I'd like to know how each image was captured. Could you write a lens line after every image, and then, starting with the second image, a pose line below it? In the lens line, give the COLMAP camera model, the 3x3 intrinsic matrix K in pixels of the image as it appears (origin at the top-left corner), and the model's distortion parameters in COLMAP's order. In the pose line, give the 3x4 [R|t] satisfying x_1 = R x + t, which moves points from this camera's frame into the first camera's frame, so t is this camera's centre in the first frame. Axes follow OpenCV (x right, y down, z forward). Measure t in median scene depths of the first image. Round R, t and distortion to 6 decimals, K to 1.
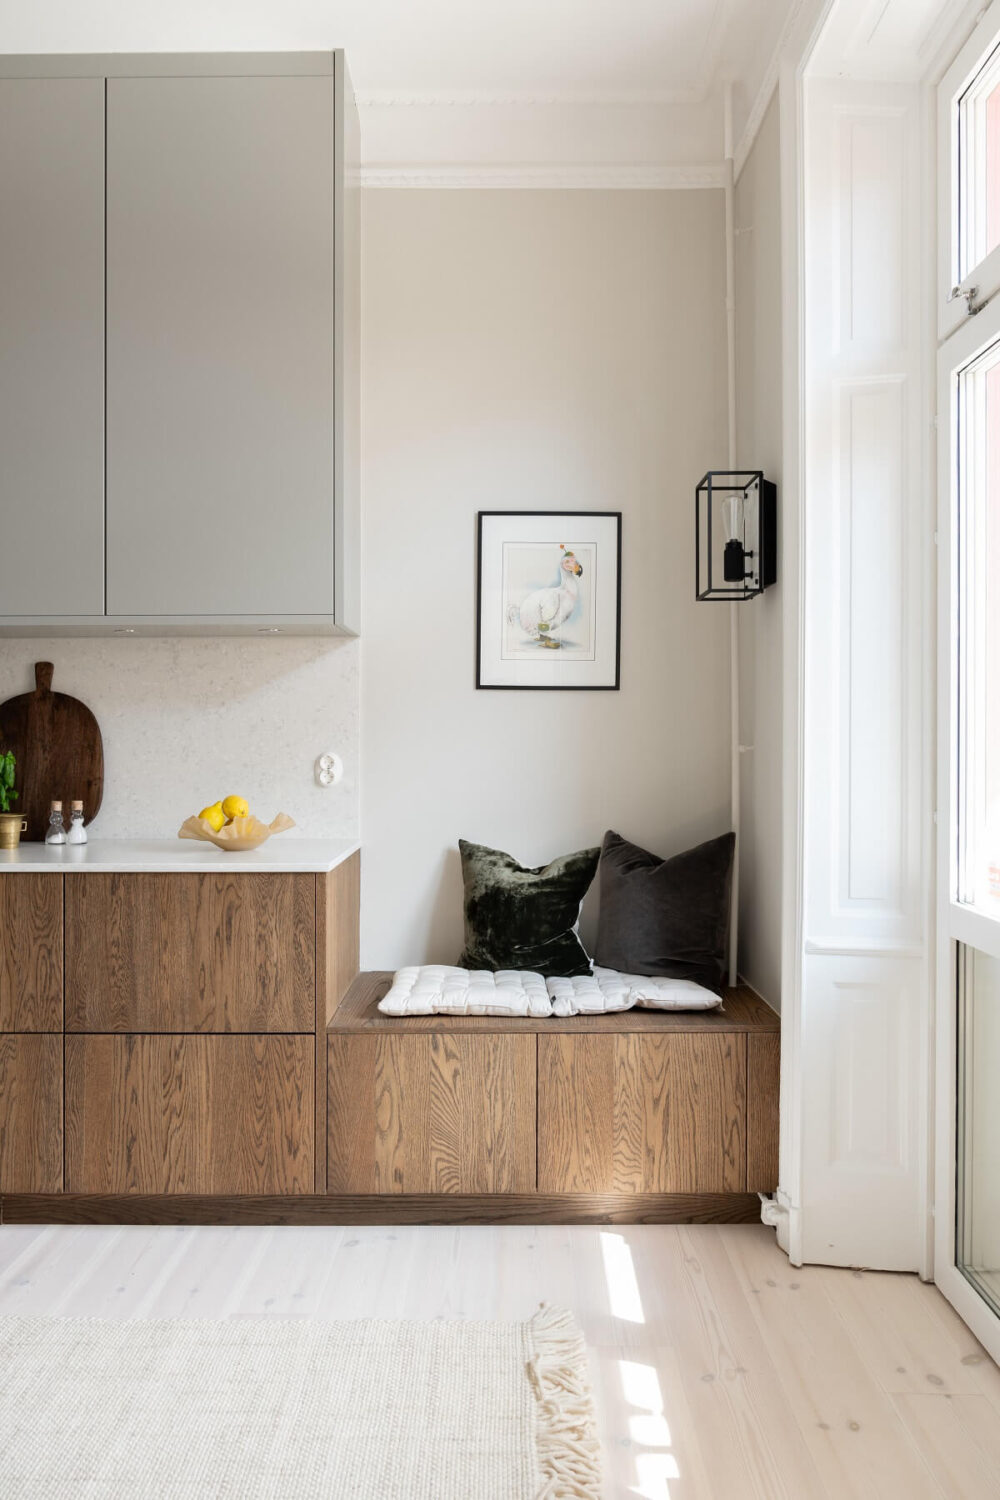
lens RADIAL K [[1070.0, 0, 500.0], [0, 1070.0, 750.0], [0, 0, 1]] dist [0.000600, -0.000004]
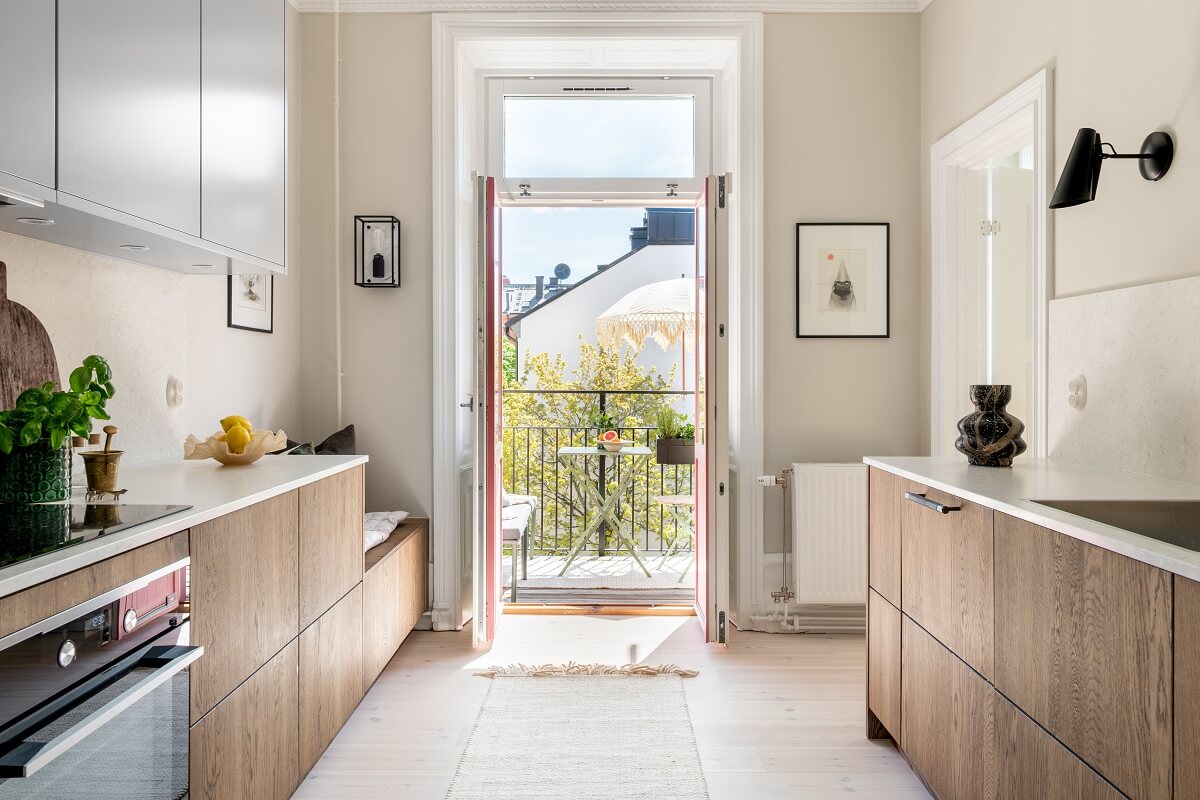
lens RADIAL K [[856.0, 0, 598.2], [0, 856.0, 387.1], [0, 0, 1]] dist [0.000600, -0.000004]
pose [[0.000538, -0.013889, 0.999903, -1.106649], [0.012377, 0.999827, 0.013881, 0.005389], [-0.999923, 0.012369, 0.000710, 0.607897]]
